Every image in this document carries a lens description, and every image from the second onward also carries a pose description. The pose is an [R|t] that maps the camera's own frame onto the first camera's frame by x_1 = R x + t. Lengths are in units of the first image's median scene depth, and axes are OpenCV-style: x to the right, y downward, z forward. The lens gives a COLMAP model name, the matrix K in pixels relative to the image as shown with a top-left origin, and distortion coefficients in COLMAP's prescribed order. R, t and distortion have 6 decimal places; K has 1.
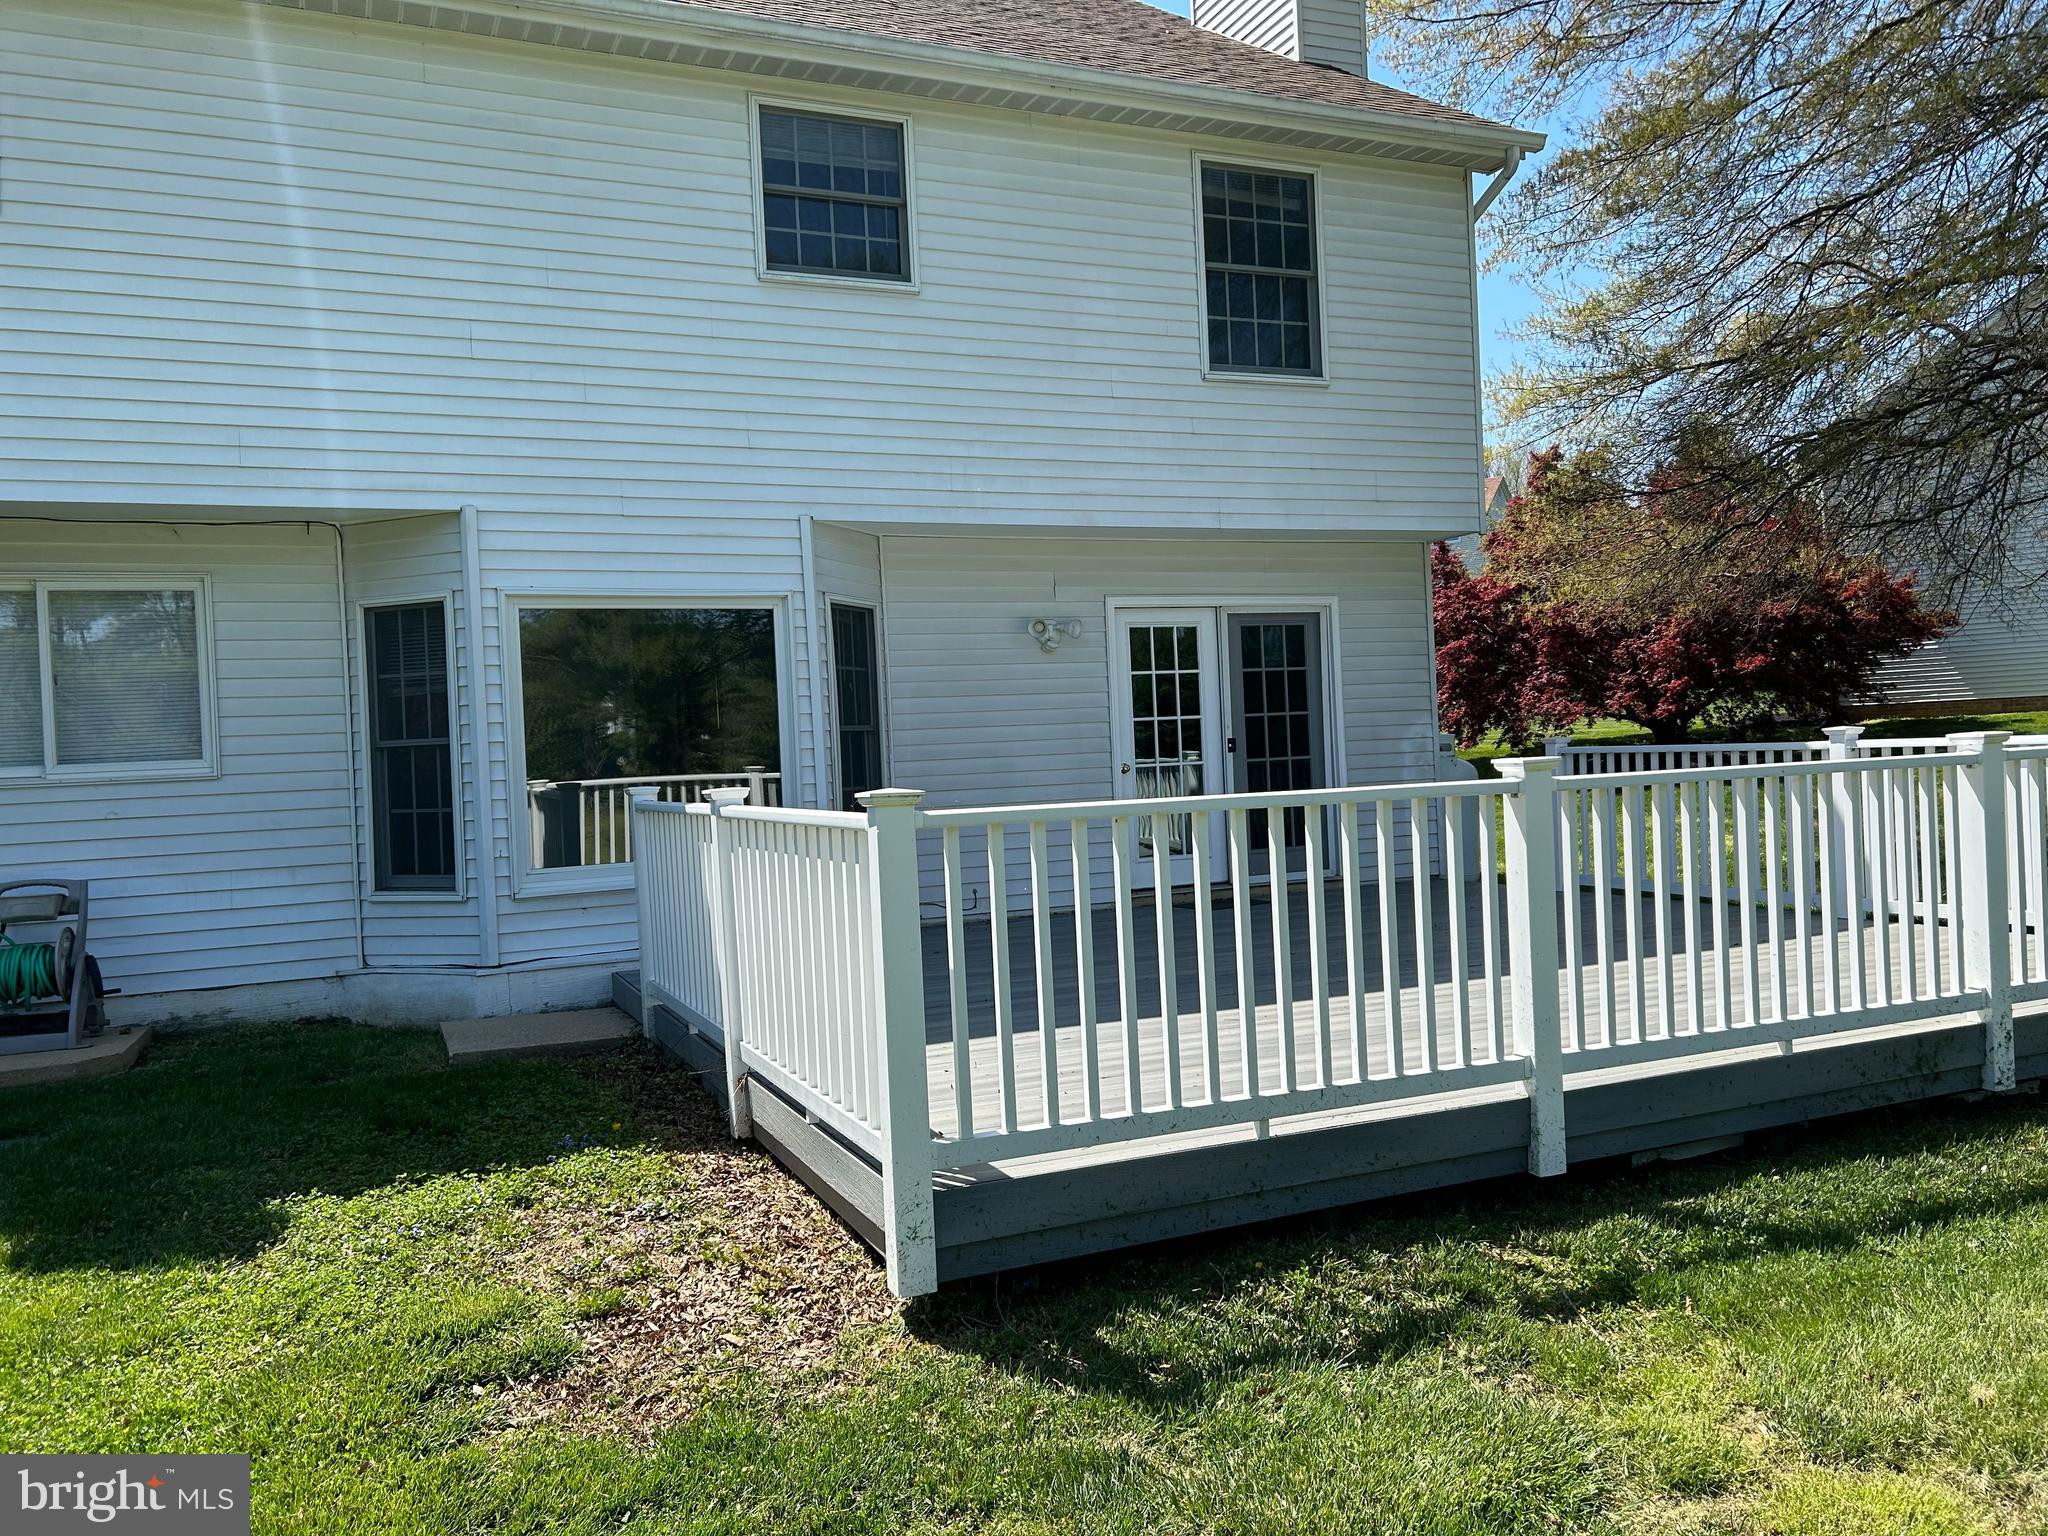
lens RADIAL K [[1547.7, 0, 1040.7], [0, 1547.7, 763.2], [0, 0, 1]] dist [0.050656, -0.037700]
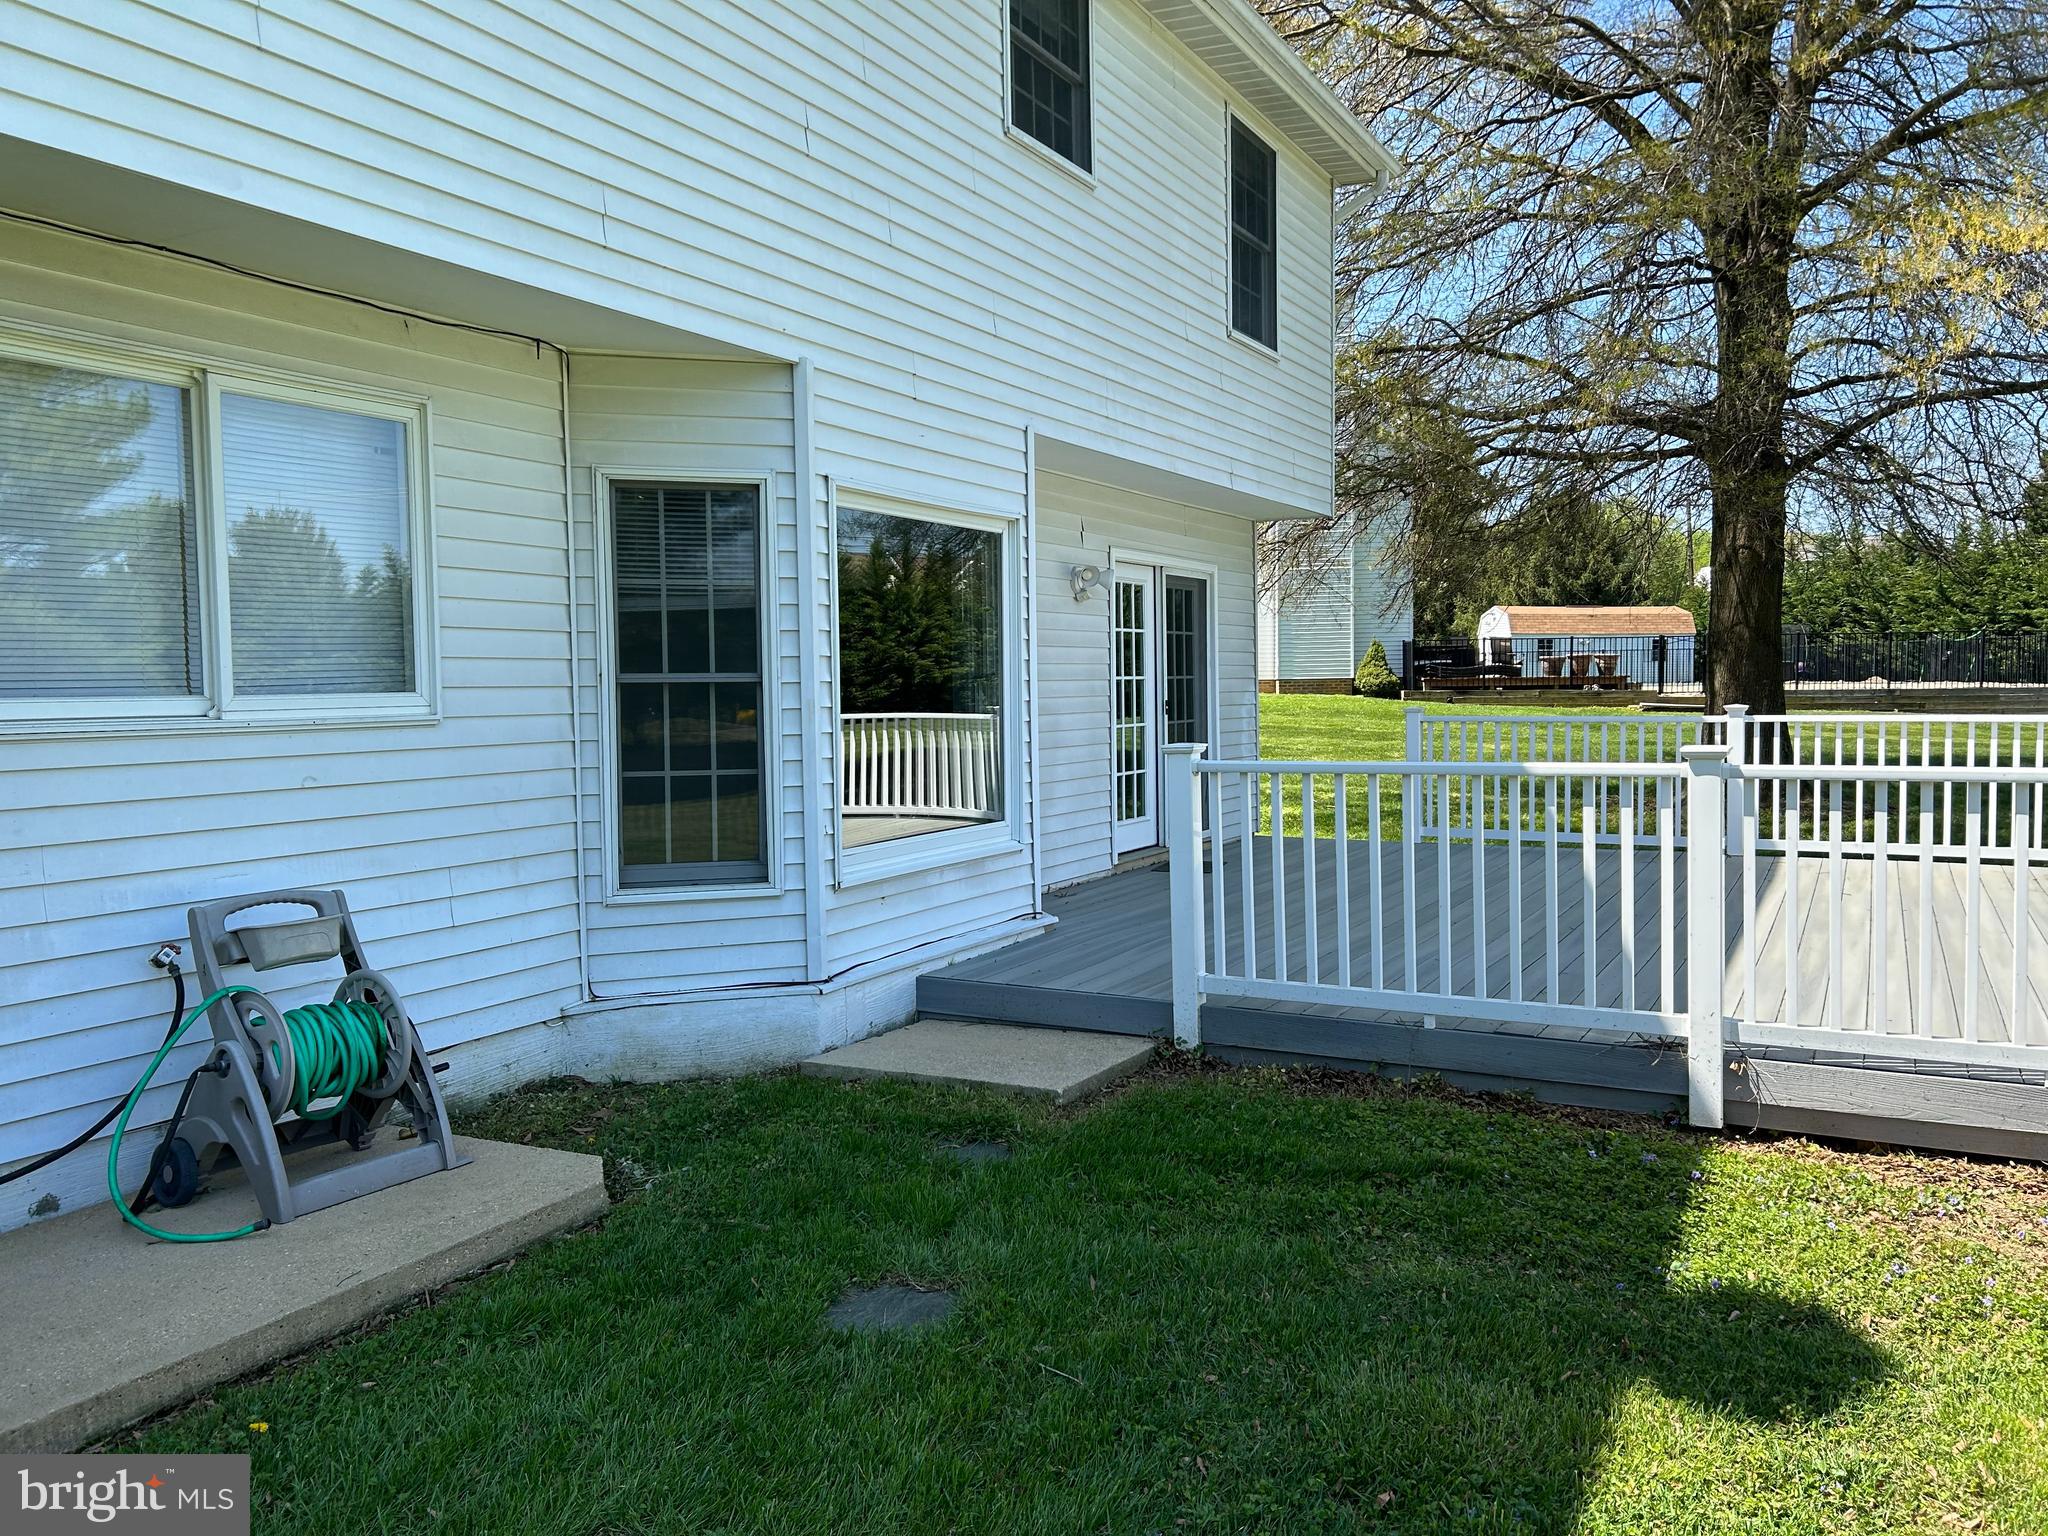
lens RADIAL K [[1547.7, 0, 1029.4], [0, 1547.7, 768.8], [0, 0, 1]] dist [0.050656, -0.037700]
pose [[0.791996, -0.001947, 0.610523, -0.704696], [-0.012134, 0.999747, 0.018928, 0.012718], [-0.610406, -0.022399, 0.791772, 0.339605]]
